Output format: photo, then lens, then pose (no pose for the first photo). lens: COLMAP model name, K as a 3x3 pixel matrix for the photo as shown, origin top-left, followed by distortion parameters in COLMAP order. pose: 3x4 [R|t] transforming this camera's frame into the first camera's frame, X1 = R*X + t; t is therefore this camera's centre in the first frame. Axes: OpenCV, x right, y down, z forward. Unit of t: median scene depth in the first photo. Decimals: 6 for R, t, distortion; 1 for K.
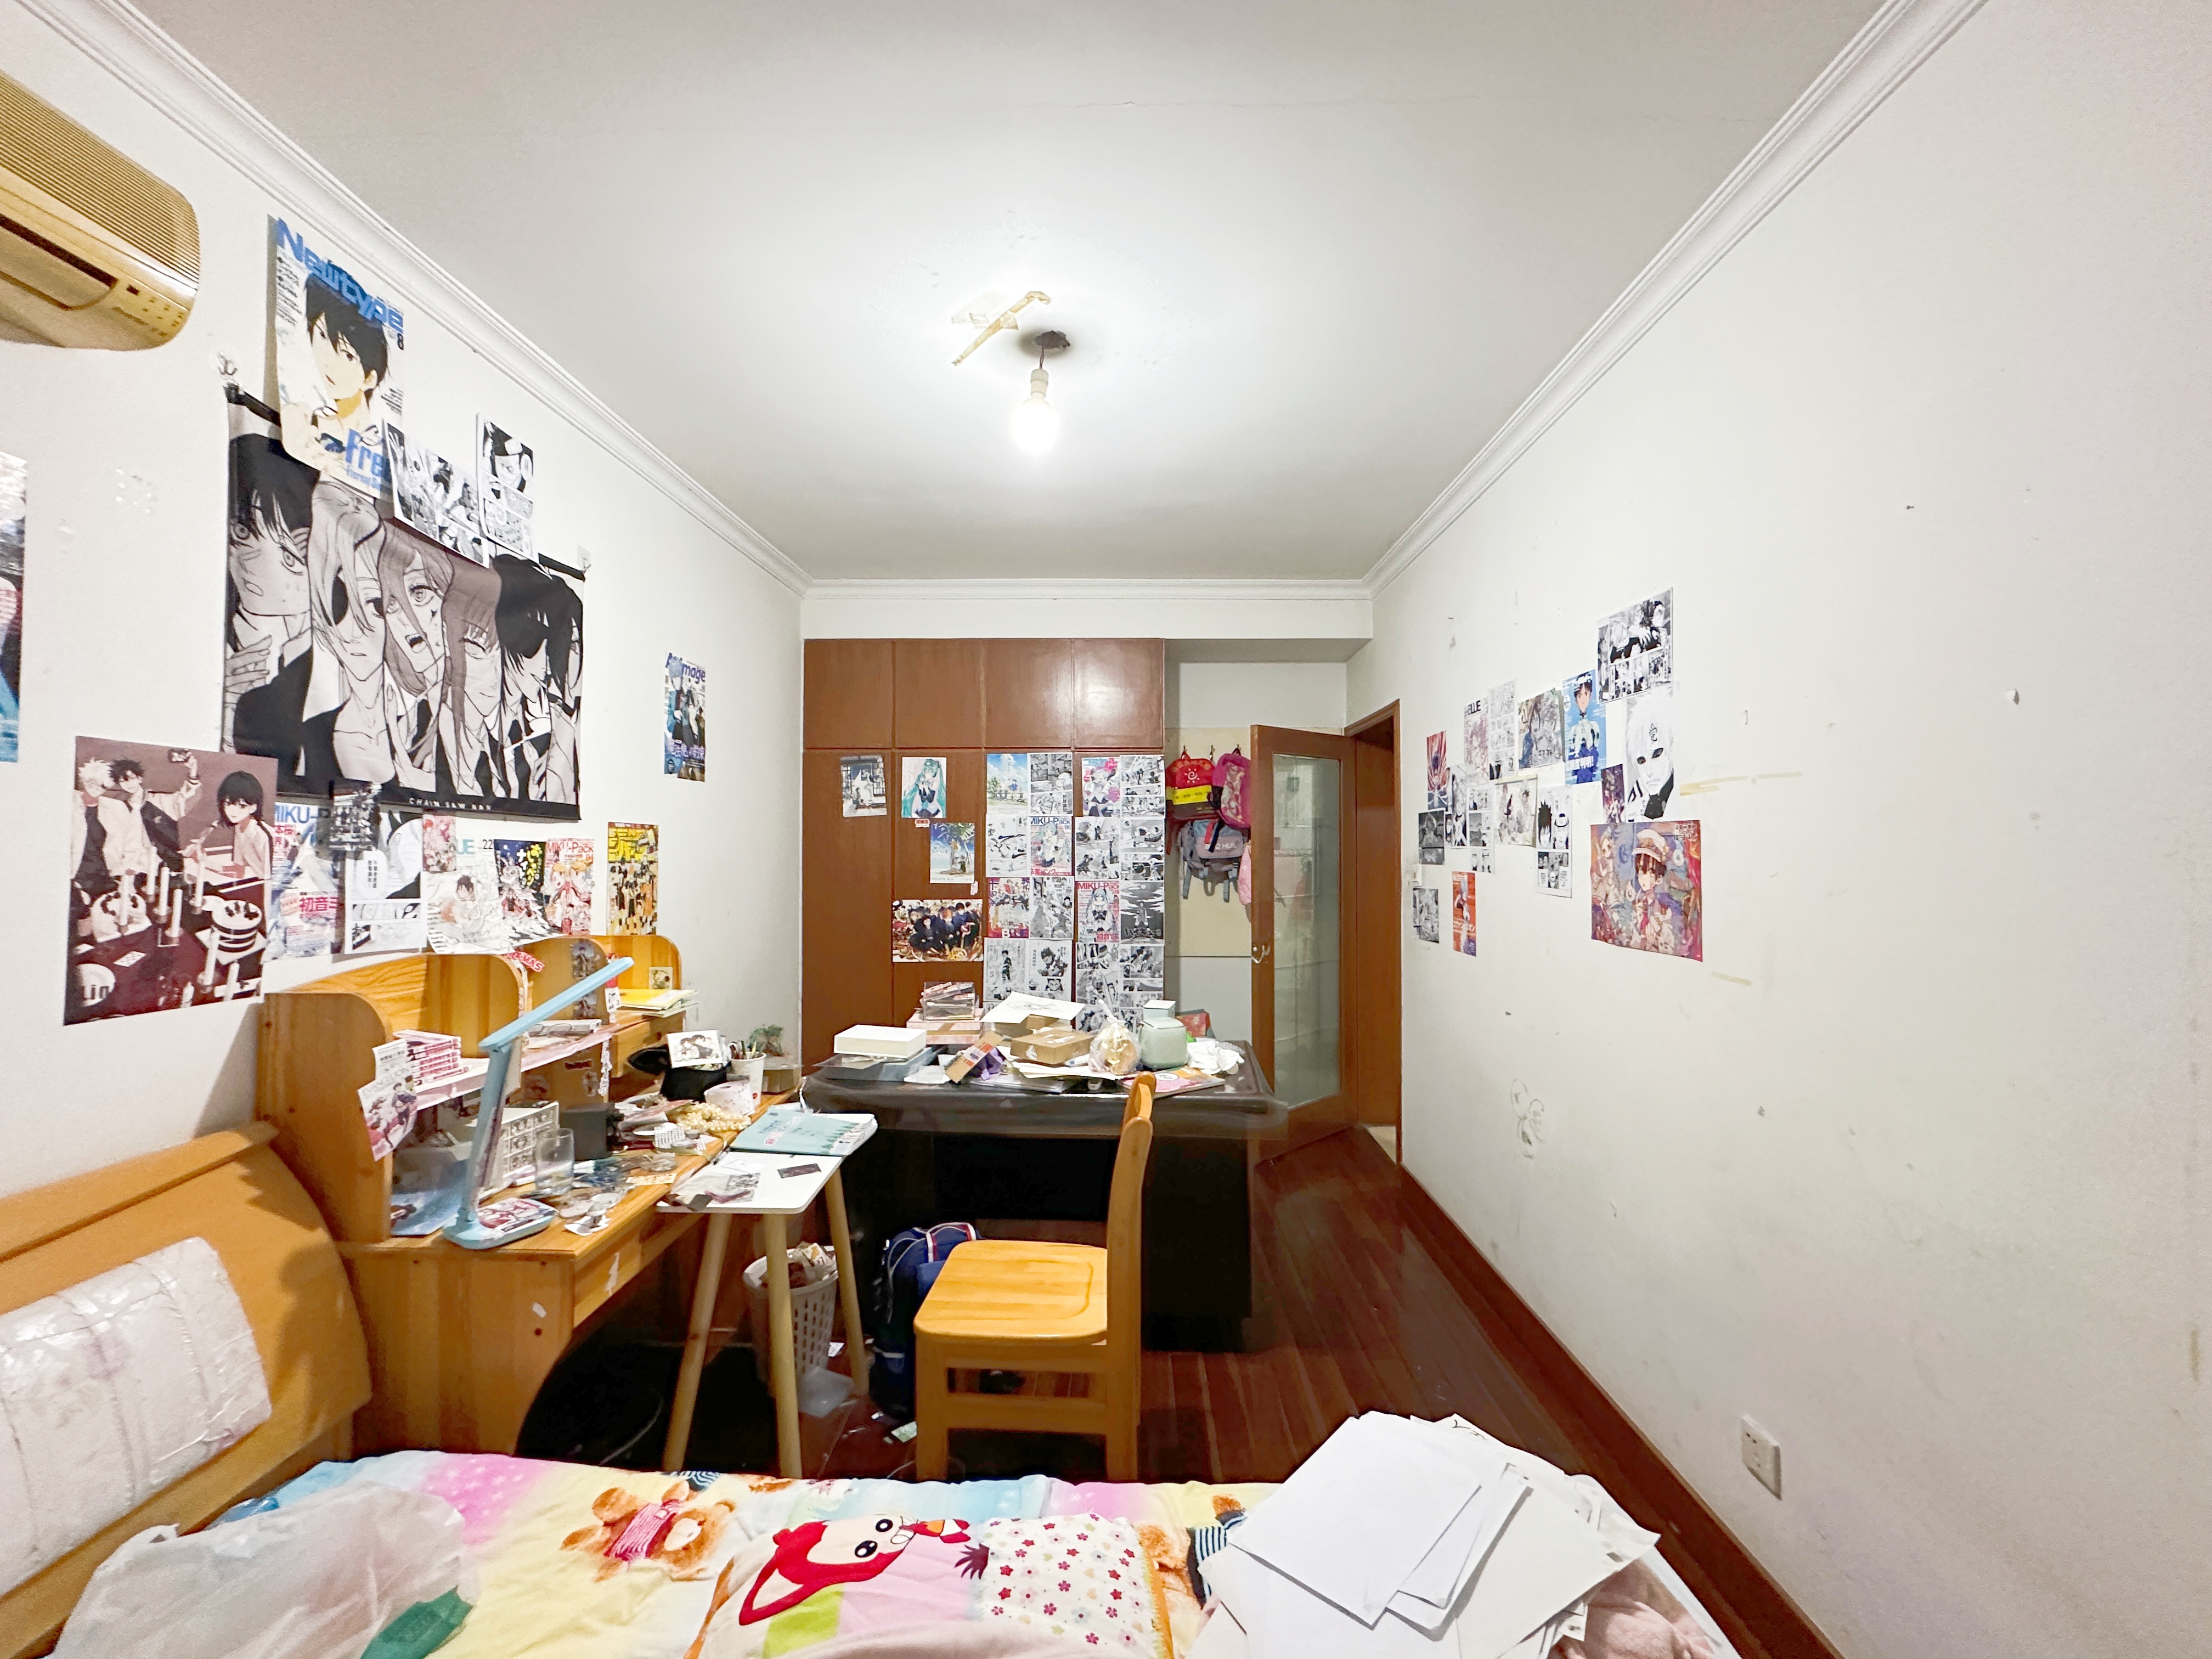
lens RADIAL K [[884.5, 0, 1101.1], [0, 884.5, 828.1], [0, 0, 1]] dist [-0.002857, -0.000182]
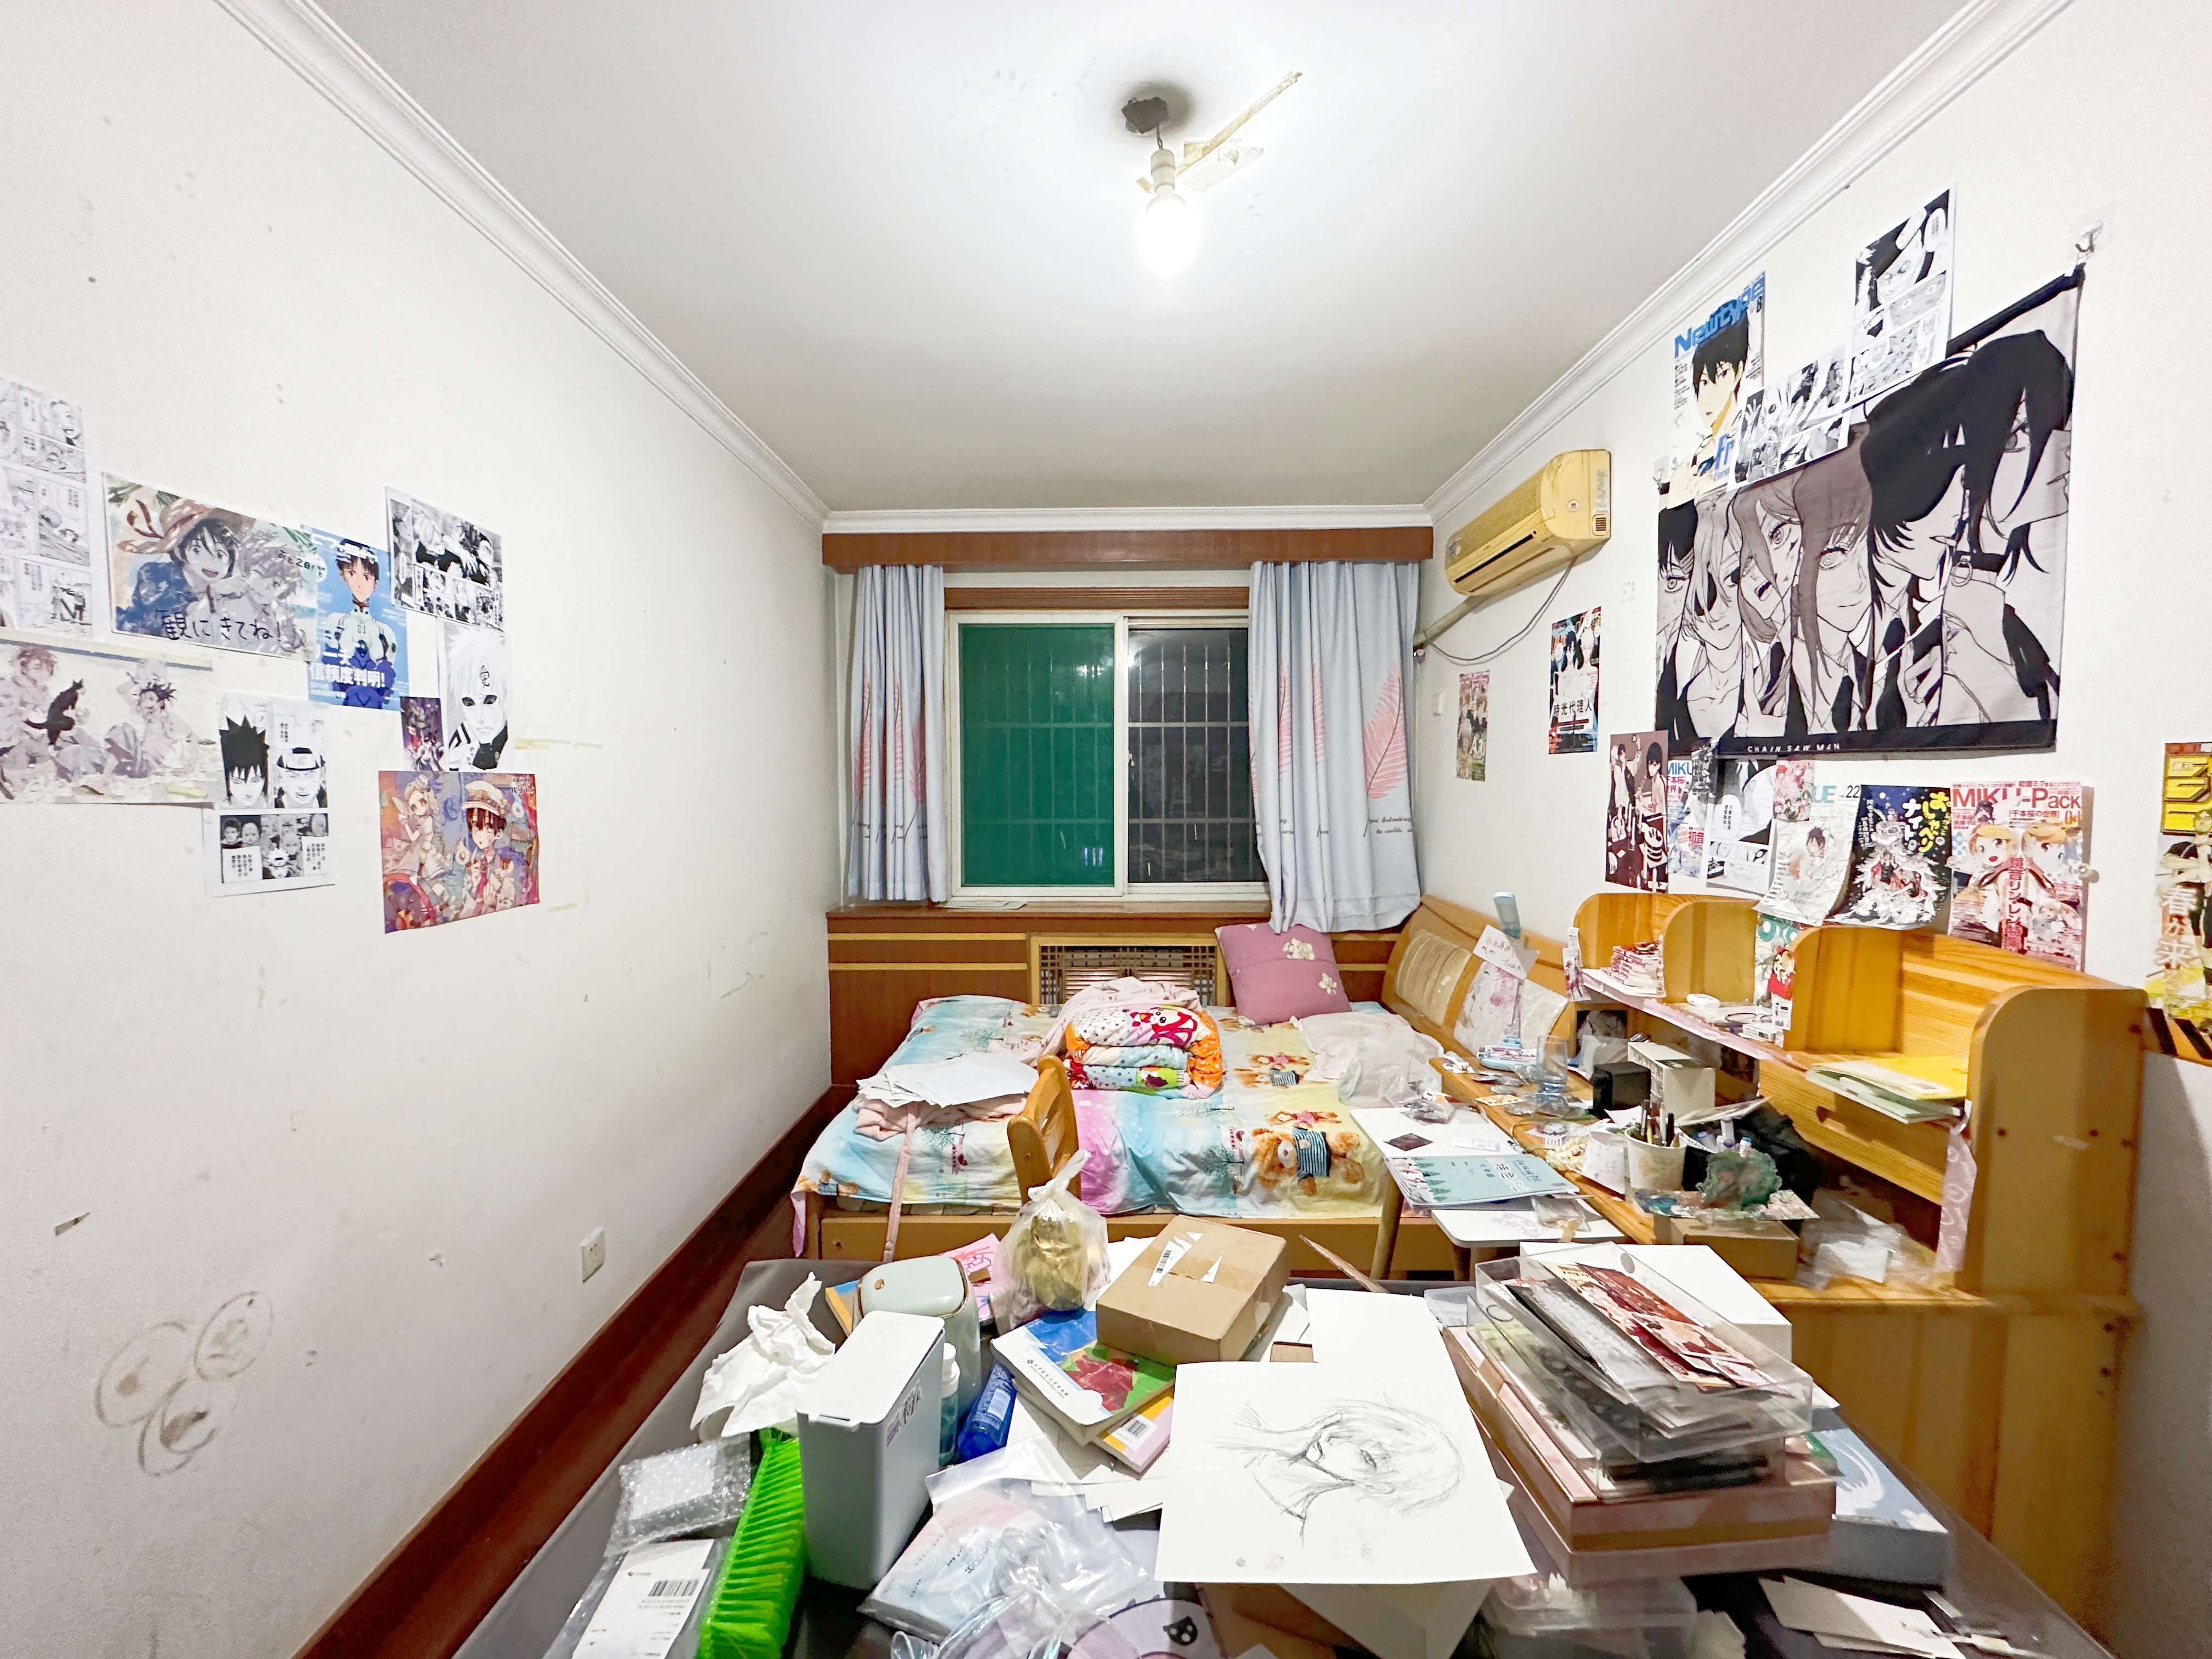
lens RADIAL K [[884.5, 0, 1110.7], [0, 884.5, 833.6], [0, 0, 1]] dist [-0.002857, -0.000182]
pose [[-0.999742, 0.005499, -0.022050, -0.007469], [0.004758, 0.999427, 0.033519, 0.028142], [0.022222, 0.033406, -0.999195, 1.904212]]
